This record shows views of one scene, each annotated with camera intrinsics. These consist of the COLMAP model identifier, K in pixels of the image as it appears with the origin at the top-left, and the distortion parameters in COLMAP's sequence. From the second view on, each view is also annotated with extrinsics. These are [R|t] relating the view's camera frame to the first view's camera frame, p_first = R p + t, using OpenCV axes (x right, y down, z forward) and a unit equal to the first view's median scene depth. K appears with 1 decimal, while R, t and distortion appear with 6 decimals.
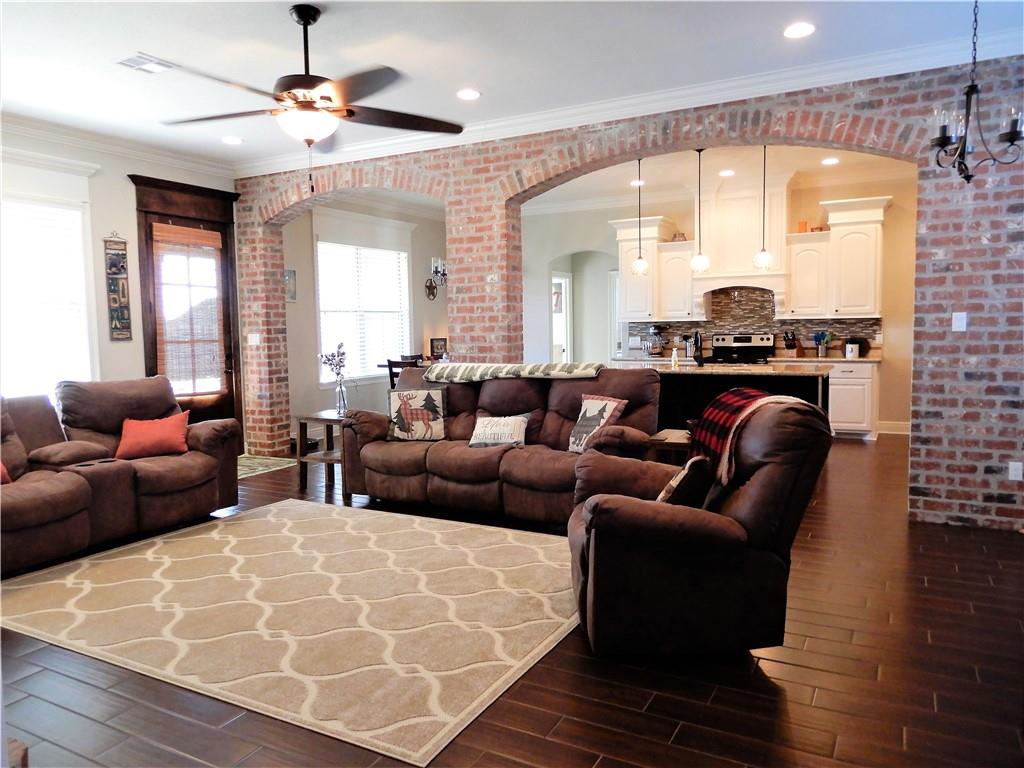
lens RADIAL K [[729.2, 0, 512.0], [0, 729.2, 384.0], [0, 0, 1]] dist [0.004596, -0.003019]
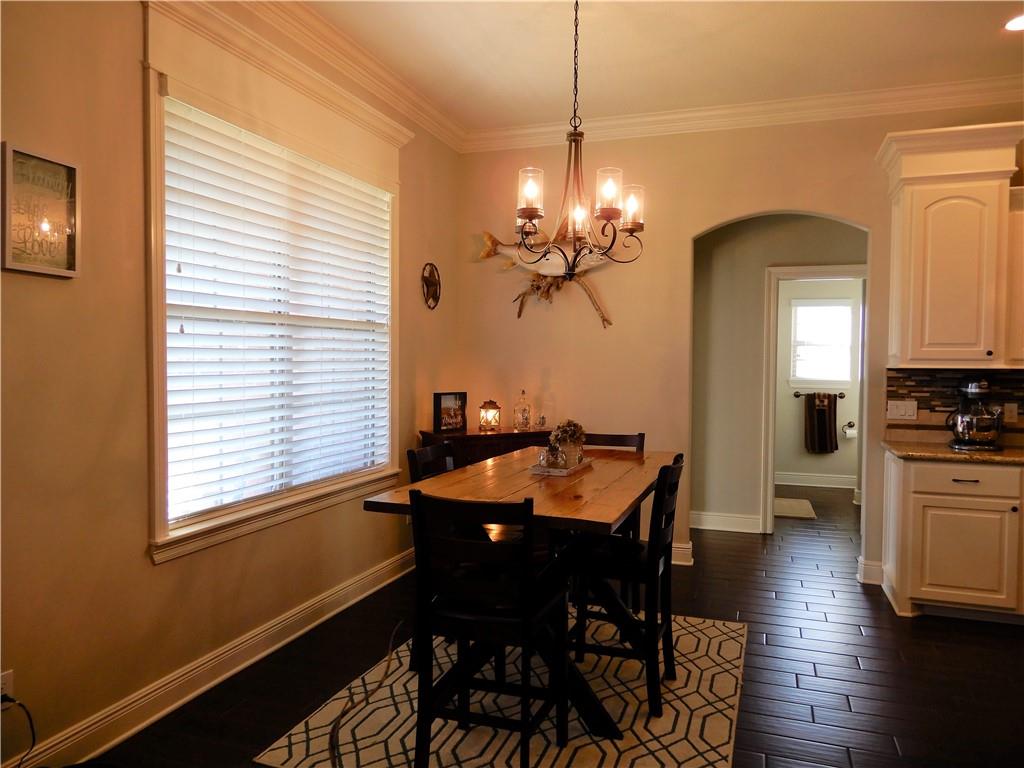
lens RADIAL K [[729.2, 0, 512.0], [0, 729.2, 384.0], [0, 0, 1]] dist [0.004596, -0.003019]
pose [[0.985191, 0.016241, 0.170688, -0.149749], [-0.008140, 0.998812, -0.048051, -0.050734], [-0.171266, 0.045950, 0.984153, 0.589970]]
